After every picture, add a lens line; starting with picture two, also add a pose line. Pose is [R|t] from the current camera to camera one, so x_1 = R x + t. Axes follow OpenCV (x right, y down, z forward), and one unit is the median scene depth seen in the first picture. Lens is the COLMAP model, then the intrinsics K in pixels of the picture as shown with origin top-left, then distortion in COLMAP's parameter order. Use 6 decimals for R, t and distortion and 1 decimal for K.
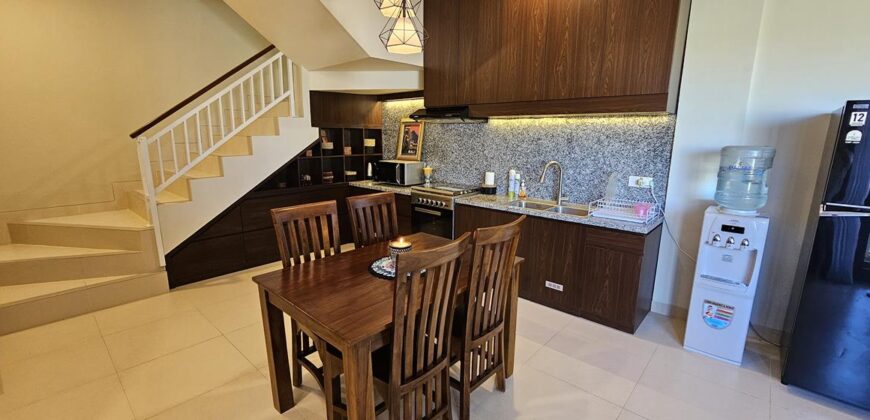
lens RADIAL K [[368.6, 0, 435.1], [0, 368.6, 211.3], [0, 0, 1]] dist [-0.007099, -0.000069]
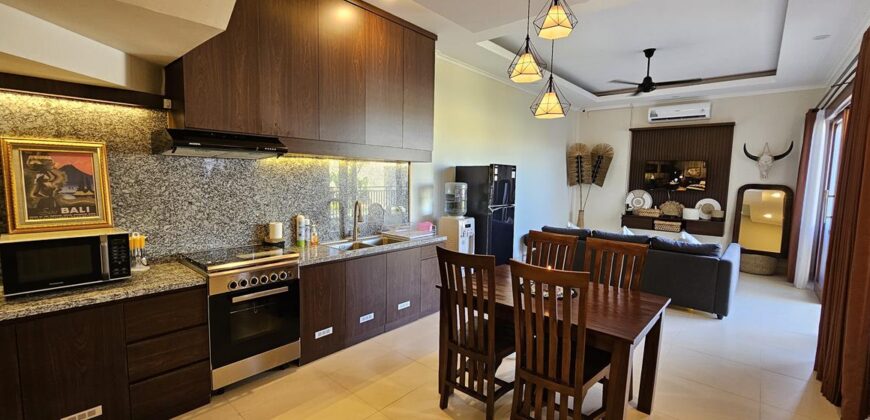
lens RADIAL K [[368.6, 0, 434.2], [0, 368.6, 211.9], [0, 0, 1]] dist [-0.007099, -0.000069]
pose [[-0.010769, -0.104587, 0.994457, -0.623543], [0.185888, 0.976970, 0.104761, -0.146627], [-0.982512, 0.185986, 0.008920, 0.655569]]
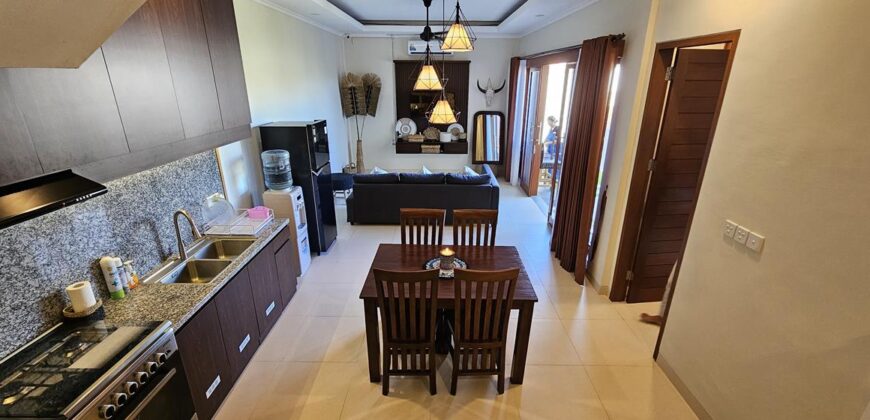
lens RADIAL K [[368.6, 0, 436.1], [0, 368.6, 213.1], [0, 0, 1]] dist [-0.007099, -0.000069]
pose [[-0.663272, -0.269892, 0.698017, -0.506578], [0.141170, 0.870841, 0.470858, -0.359968], [-0.734943, 0.410847, -0.539504, 0.861893]]
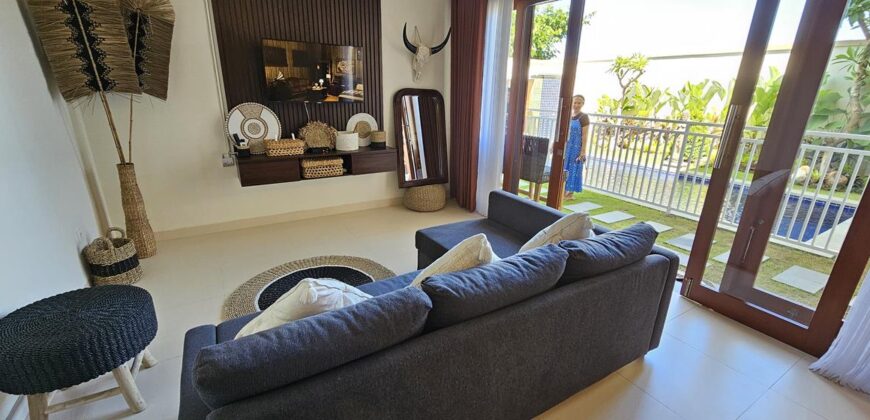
lens RADIAL K [[368.6, 0, 438.8], [0, 368.6, 213.3], [0, 0, 1]] dist [-0.007099, -0.000069]
pose [[-0.958253, -0.119227, 0.259877, 0.504589], [0.028290, 0.864915, 0.501121, -0.074506], [-0.284519, 0.487553, -0.825434, 0.385765]]
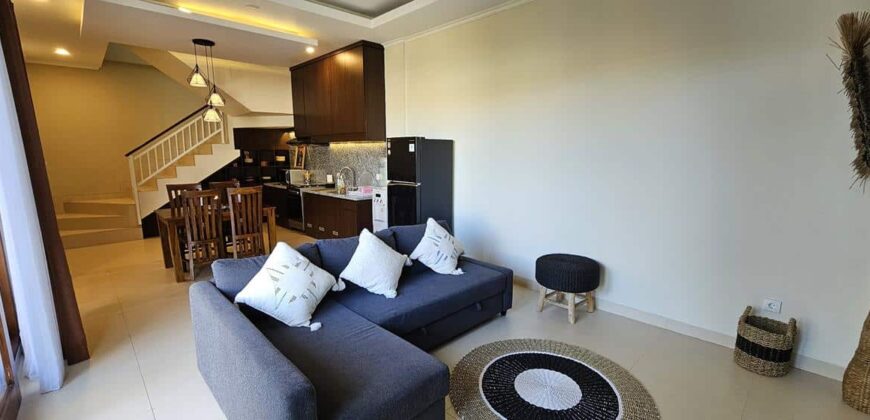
lens RADIAL K [[368.6, 0, 436.7], [0, 368.6, 212.1], [0, 0, 1]] dist [-0.007099, -0.000069]
pose [[0.998404, -0.000679, -0.056474, 0.736103], [-0.001912, 0.998948, -0.045810, 0.142274], [0.056446, 0.045845, 0.997353, -0.658213]]
